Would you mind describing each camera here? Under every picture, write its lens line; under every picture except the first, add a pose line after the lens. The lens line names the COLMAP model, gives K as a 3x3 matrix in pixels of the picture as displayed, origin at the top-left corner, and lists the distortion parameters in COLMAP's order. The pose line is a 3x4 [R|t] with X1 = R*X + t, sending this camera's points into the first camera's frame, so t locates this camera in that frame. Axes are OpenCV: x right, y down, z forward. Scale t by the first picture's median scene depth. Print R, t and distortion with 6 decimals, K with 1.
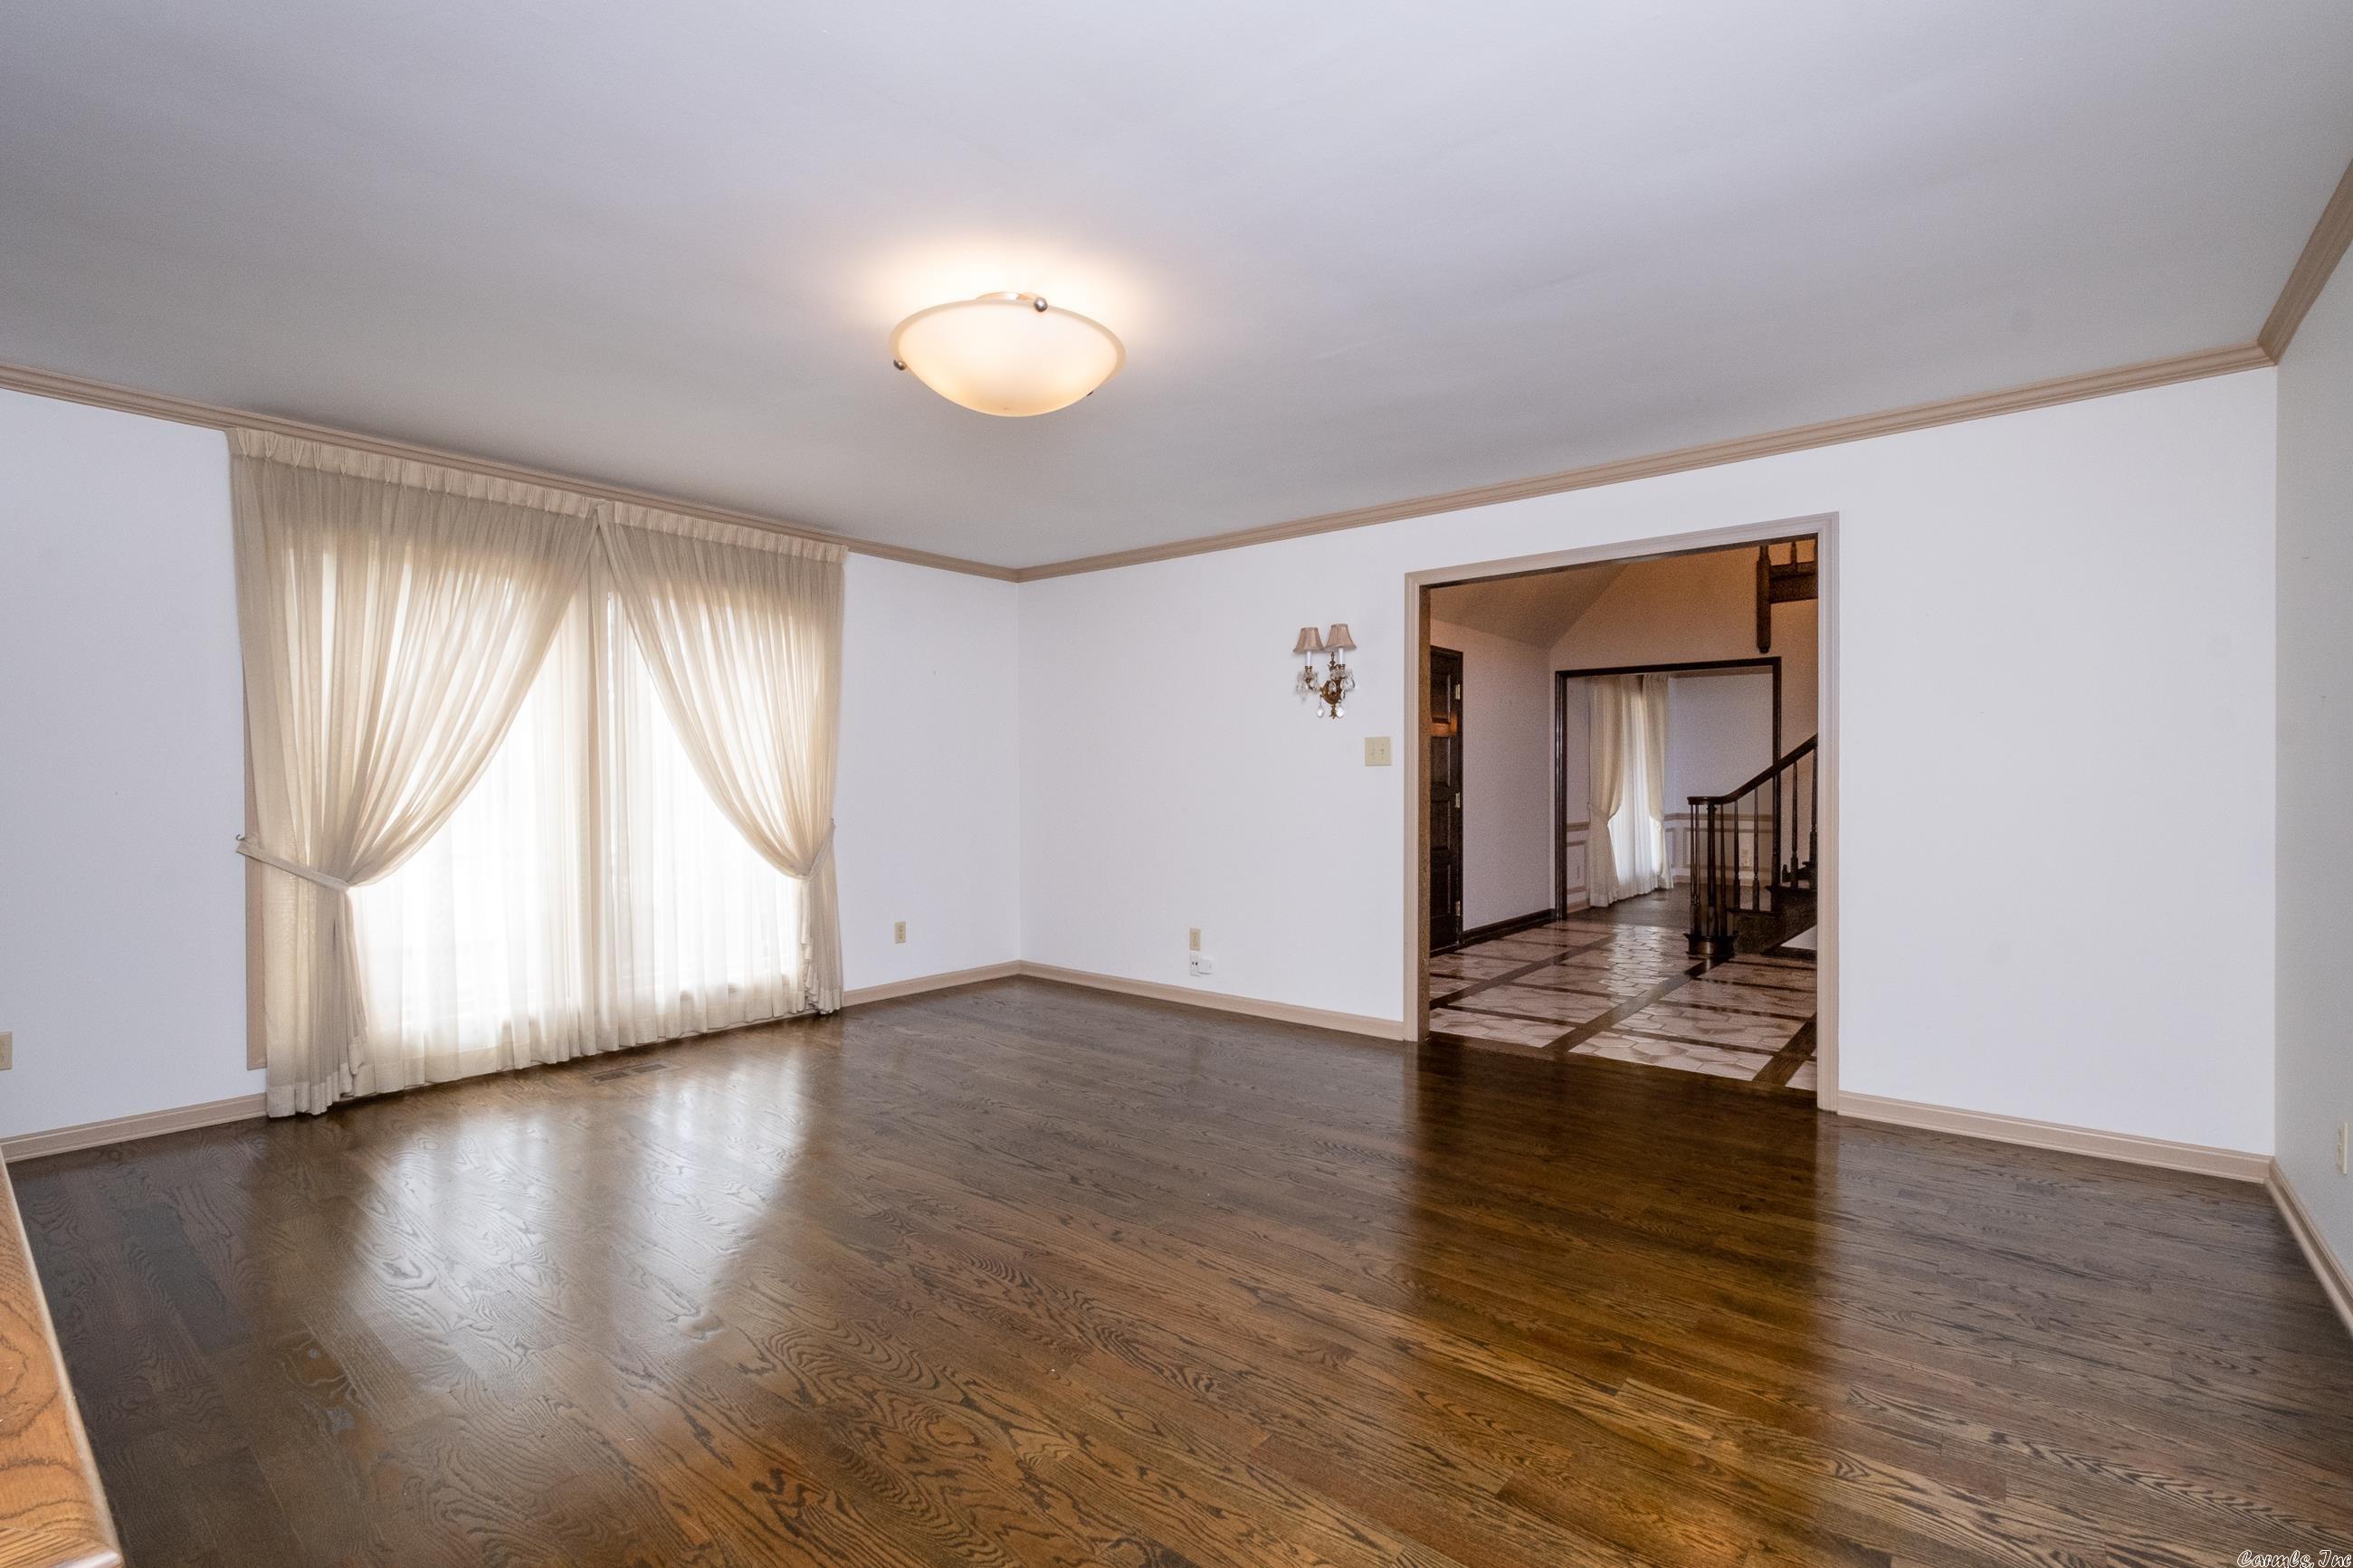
lens RADIAL K [[1068.7, 0, 1166.0], [0, 1068.7, 783.4], [0, 0, 1]] dist [-0.004091, 0.001343]
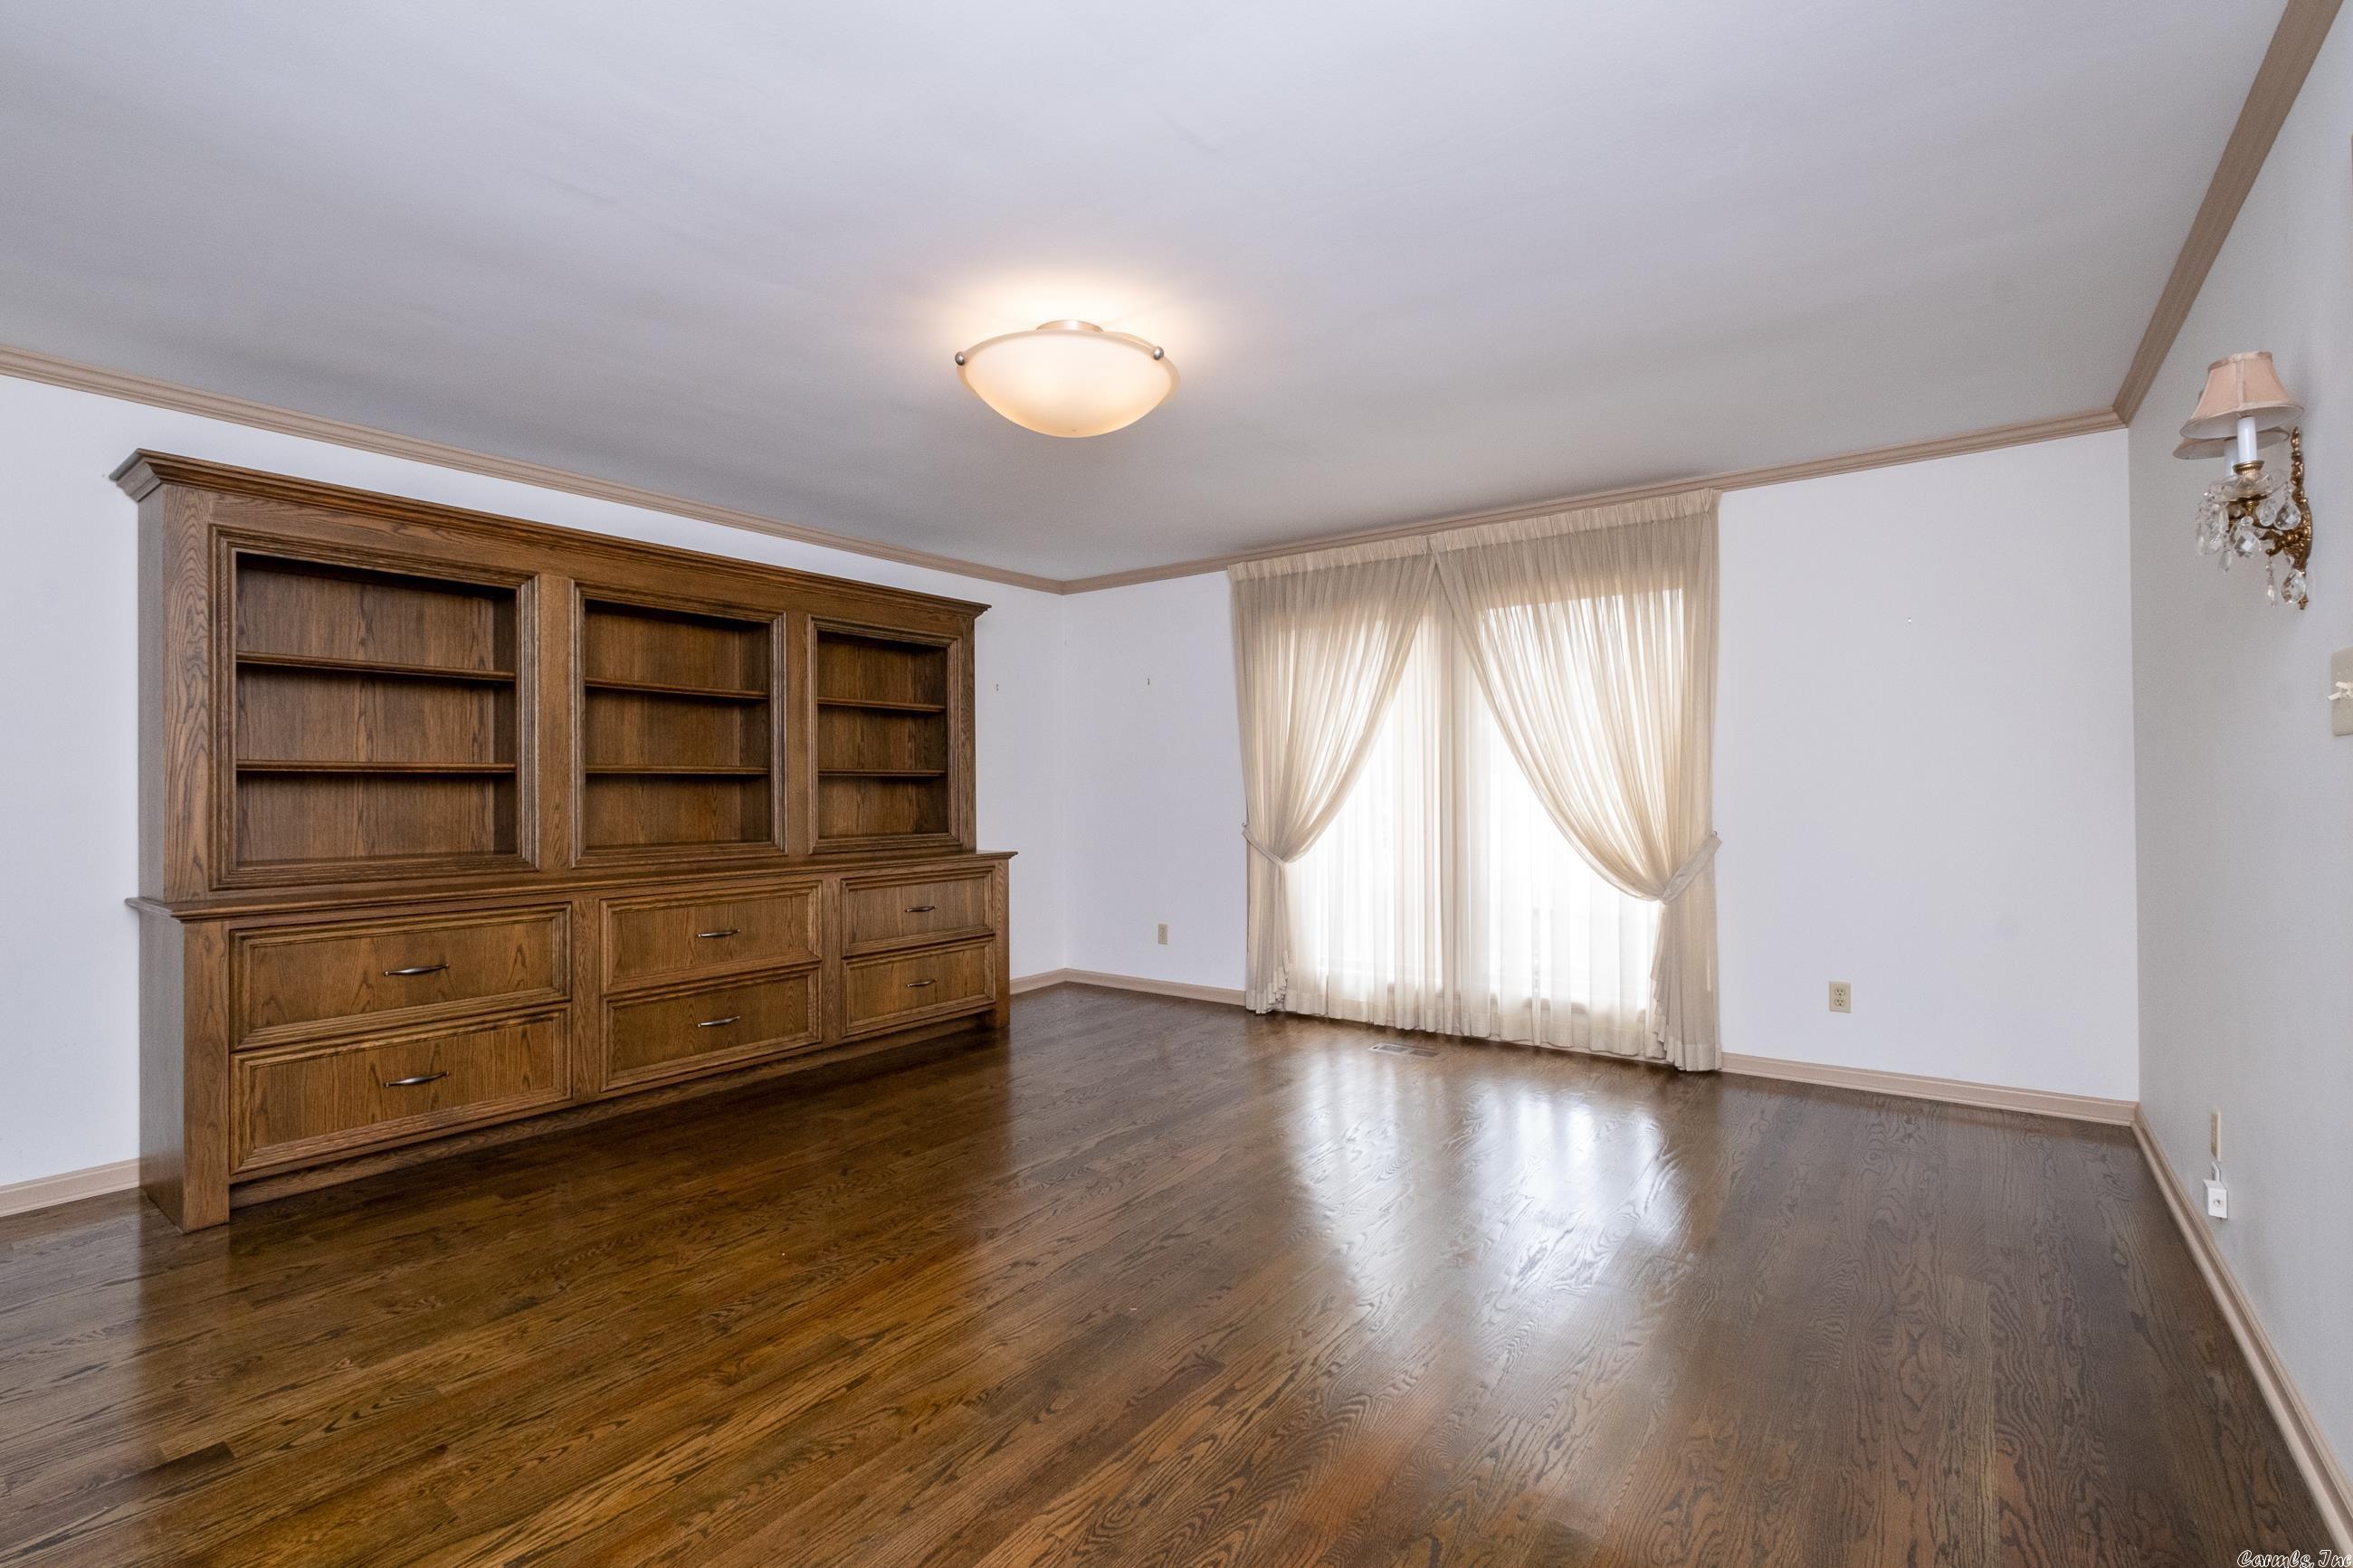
lens RADIAL K [[1068.7, 0, 1165.9], [0, 1068.7, 792.7], [0, 0, 1]] dist [-0.004091, 0.001343]
pose [[0.033892, 0.003139, -0.999421, 0.622625], [0.007324, 0.999967, 0.003389, -0.003079], [0.999399, -0.007434, 0.033868, 0.742748]]
